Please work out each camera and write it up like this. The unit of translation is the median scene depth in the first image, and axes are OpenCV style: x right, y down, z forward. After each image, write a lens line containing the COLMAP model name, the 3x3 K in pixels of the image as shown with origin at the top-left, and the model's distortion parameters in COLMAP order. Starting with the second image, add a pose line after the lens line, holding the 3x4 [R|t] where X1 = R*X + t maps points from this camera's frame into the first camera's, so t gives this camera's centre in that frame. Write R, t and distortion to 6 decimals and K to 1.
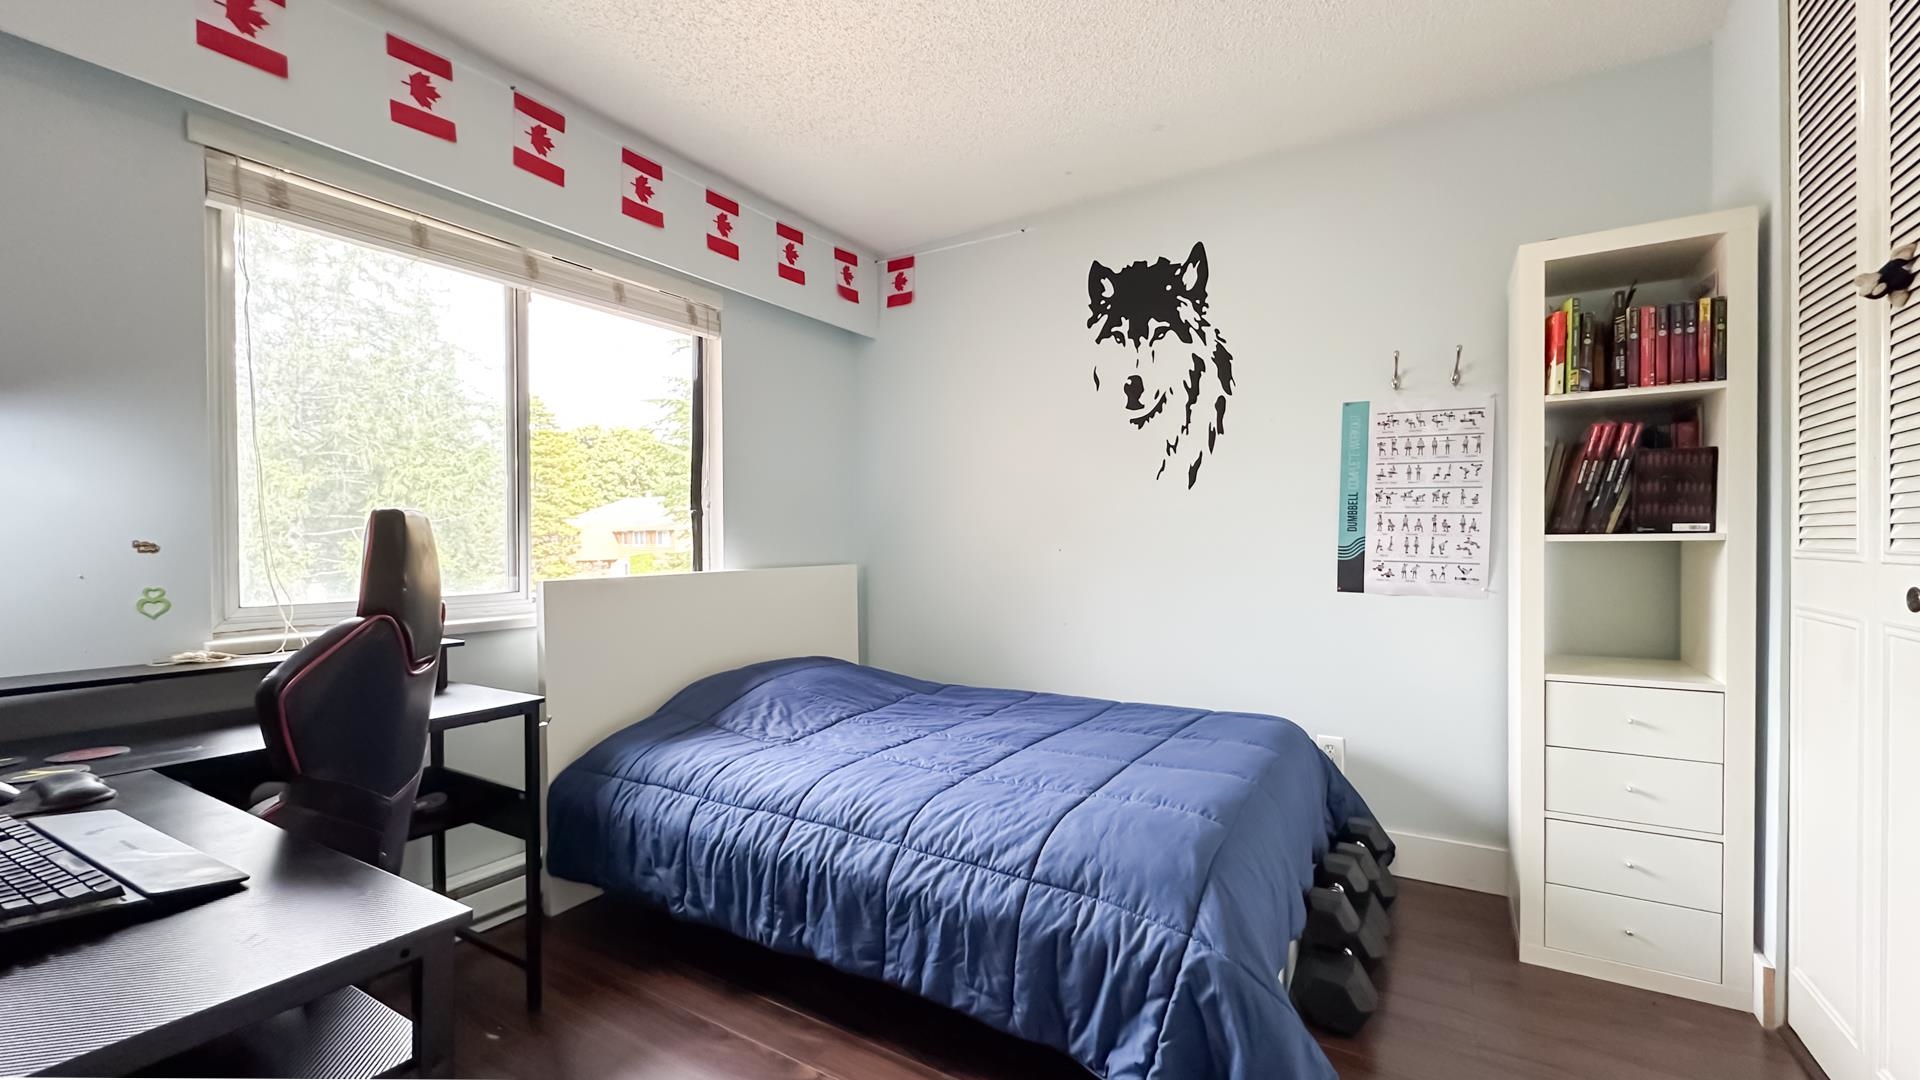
lens RADIAL K [[774.4, 0, 959.3], [0, 774.4, 543.3], [0, 0, 1]] dist [-0.001575, -0.000197]
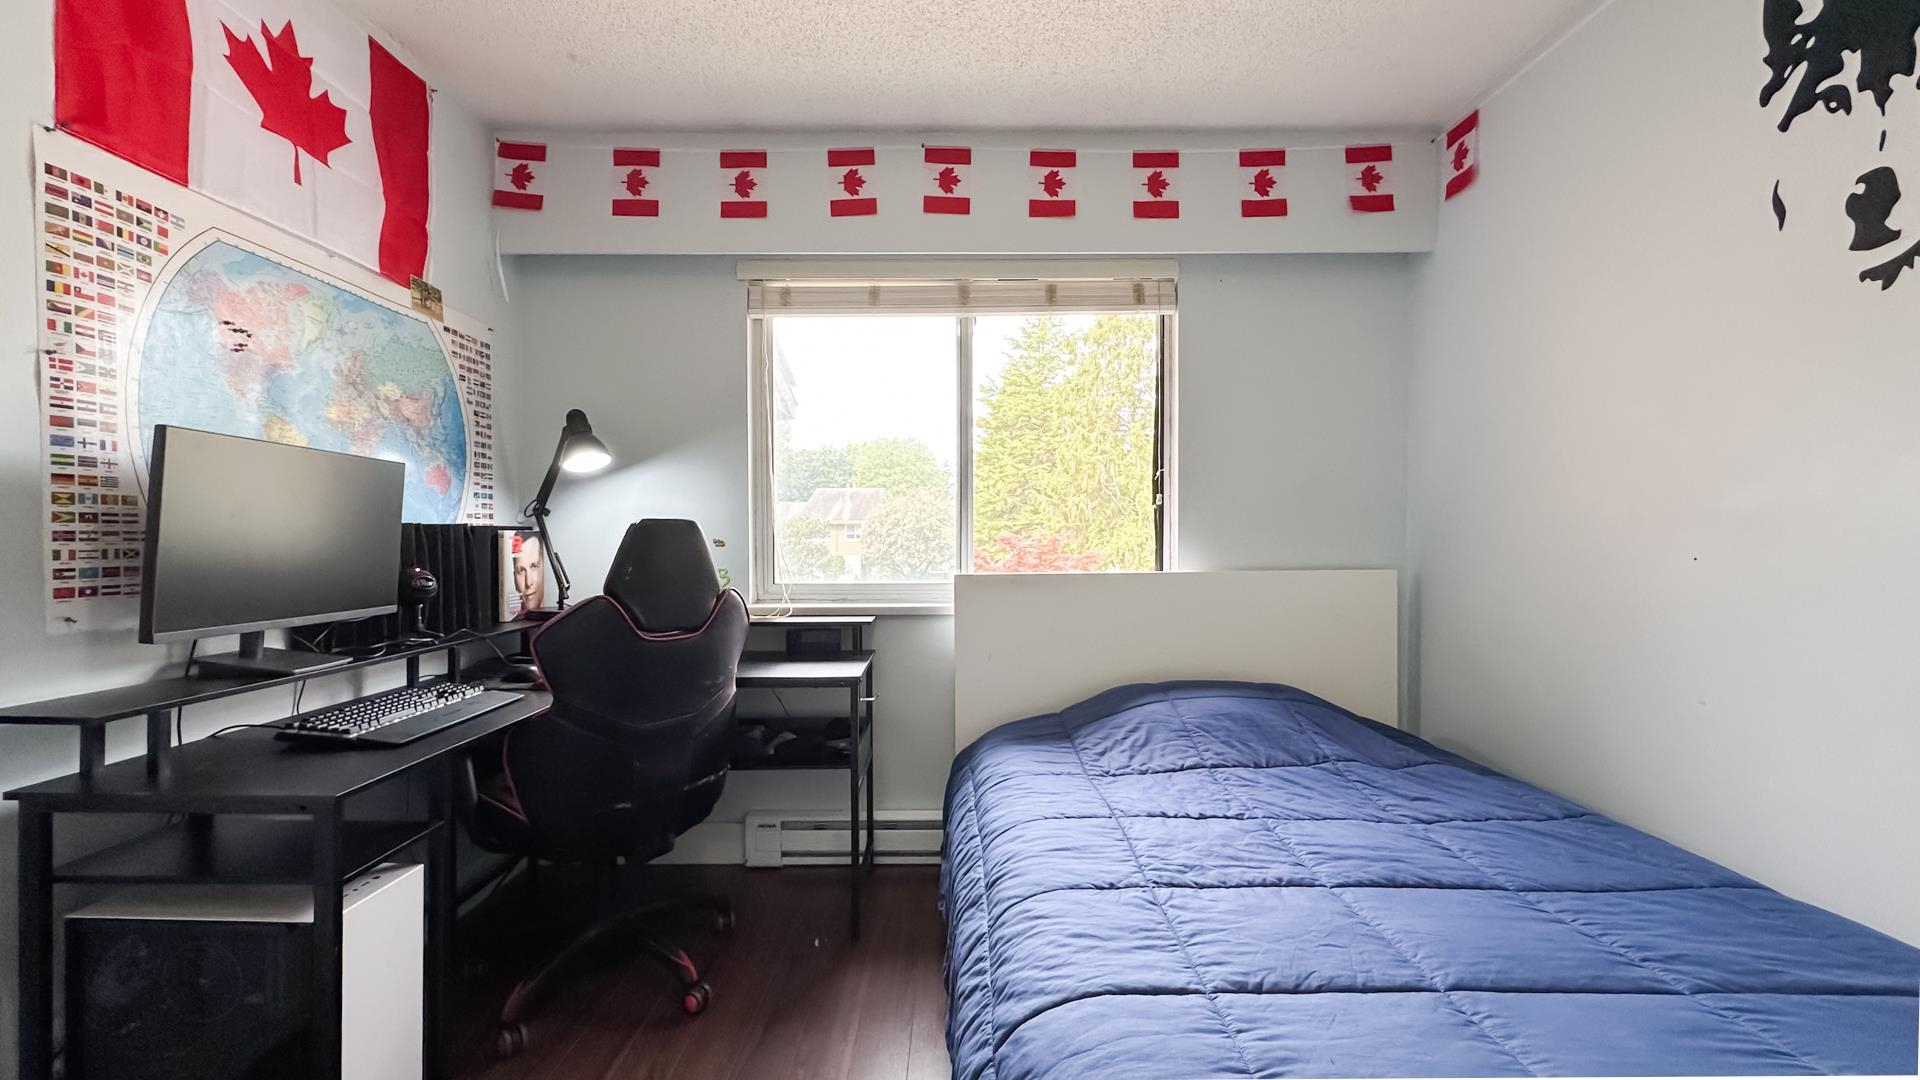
lens RADIAL K [[774.4, 0, 959.3], [0, 774.4, 543.3], [0, 0, 1]] dist [-0.001575, -0.000197]
pose [[0.530055, 0.011904, -0.847880, 0.334426], [-0.001461, 0.999913, 0.013126, -0.008543], [0.847962, -0.005719, 0.530026, 0.328976]]
